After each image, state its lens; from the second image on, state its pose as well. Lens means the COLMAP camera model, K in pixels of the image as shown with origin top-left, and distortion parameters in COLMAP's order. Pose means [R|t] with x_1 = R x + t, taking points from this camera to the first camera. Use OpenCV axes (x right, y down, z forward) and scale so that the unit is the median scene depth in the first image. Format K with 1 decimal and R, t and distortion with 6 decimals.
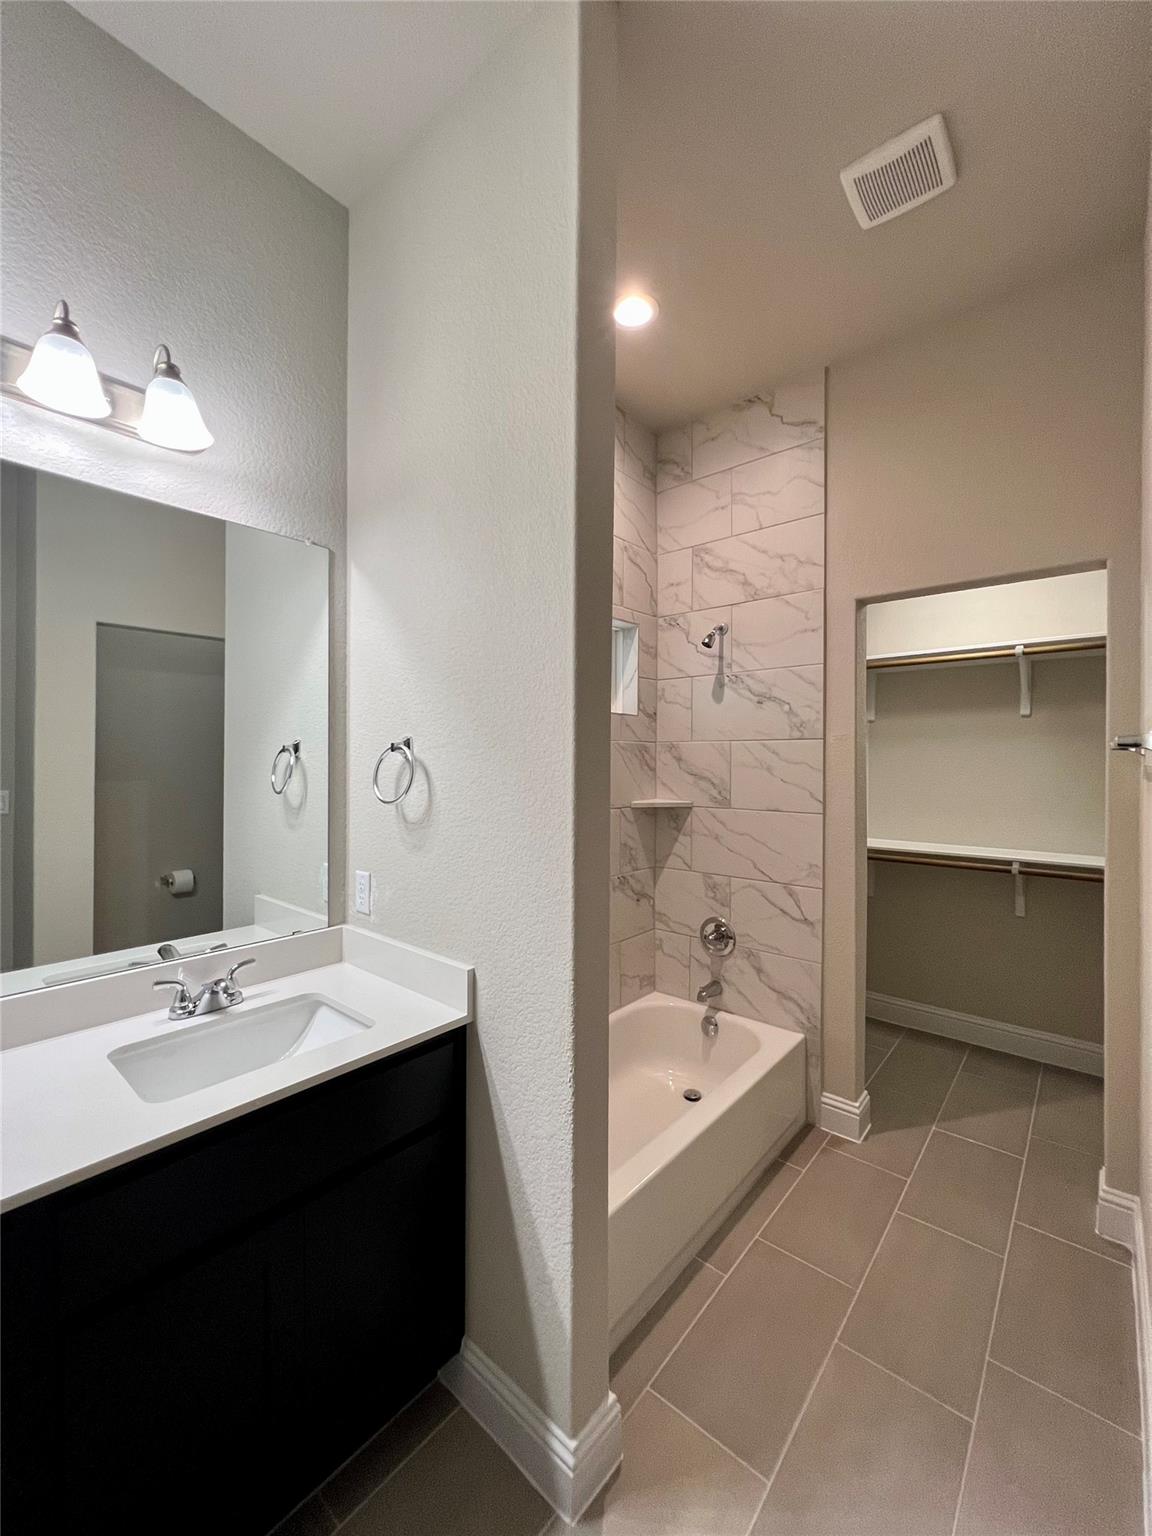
lens RADIAL K [[610.8, 0, 576.0], [0, 610.8, 768.0], [0, 0, 1]] dist [-0.002774, -0.000606]
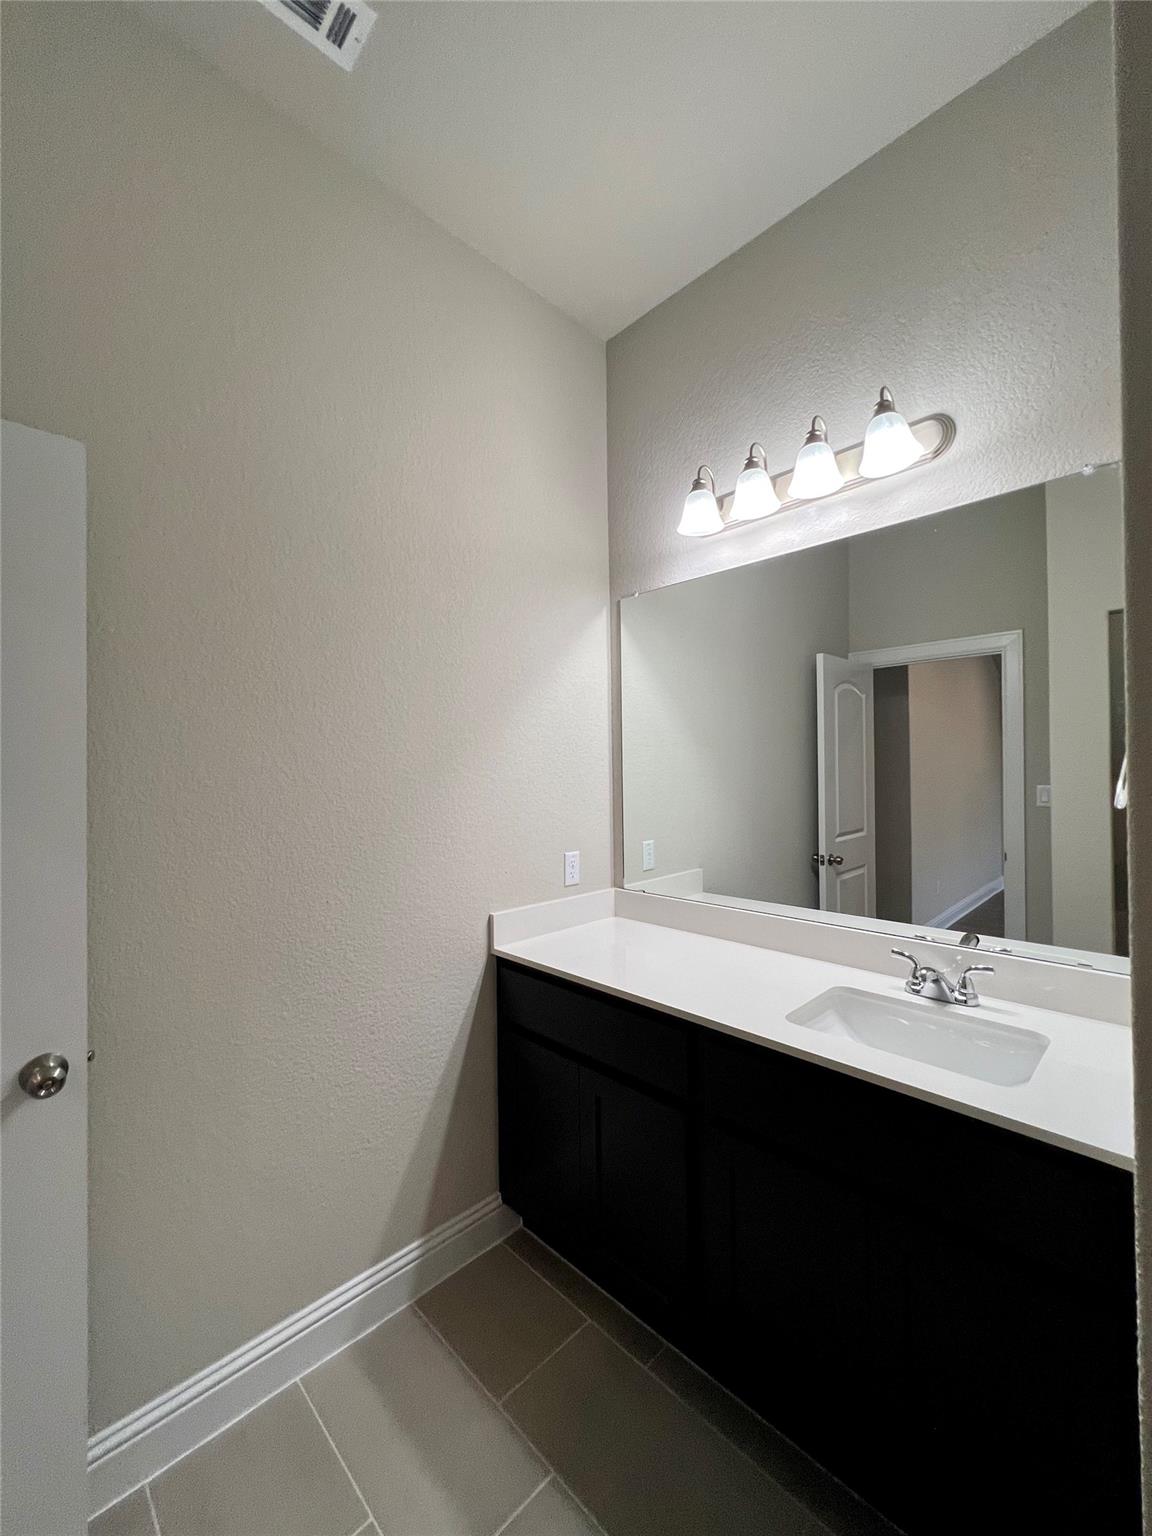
lens RADIAL K [[610.8, 0, 576.0], [0, 610.8, 768.0], [0, 0, 1]] dist [-0.002774, -0.000606]
pose [[-0.094148, -0.009261, -0.995515, 0.475742], [0.007806, 0.999919, -0.010040, 0.019665], [0.995528, -0.008716, -0.094068, 0.507106]]
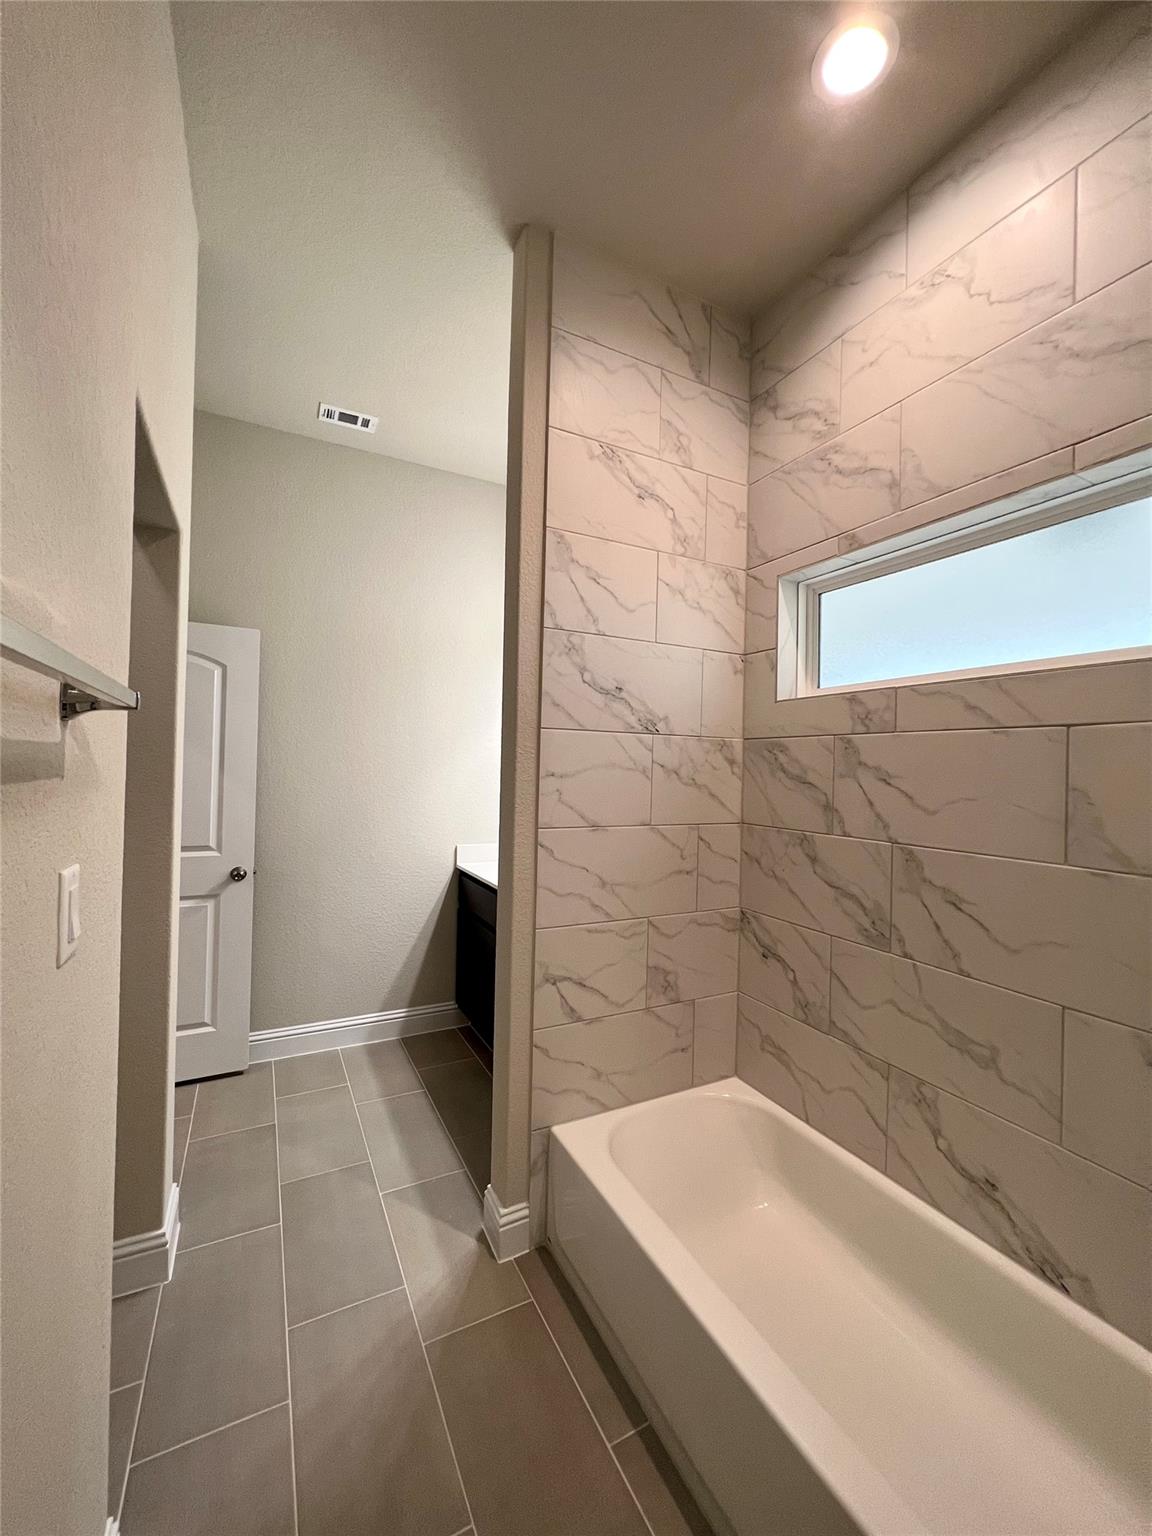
lens RADIAL K [[610.8, 0, 576.0], [0, 610.8, 768.0], [0, 0, 1]] dist [-0.002774, -0.000606]
pose [[-0.375777, -0.021753, -0.926455, 0.930571], [-0.021641, 0.999658, -0.014694, 0.036478], [0.926457, 0.014528, -0.376119, 1.136994]]
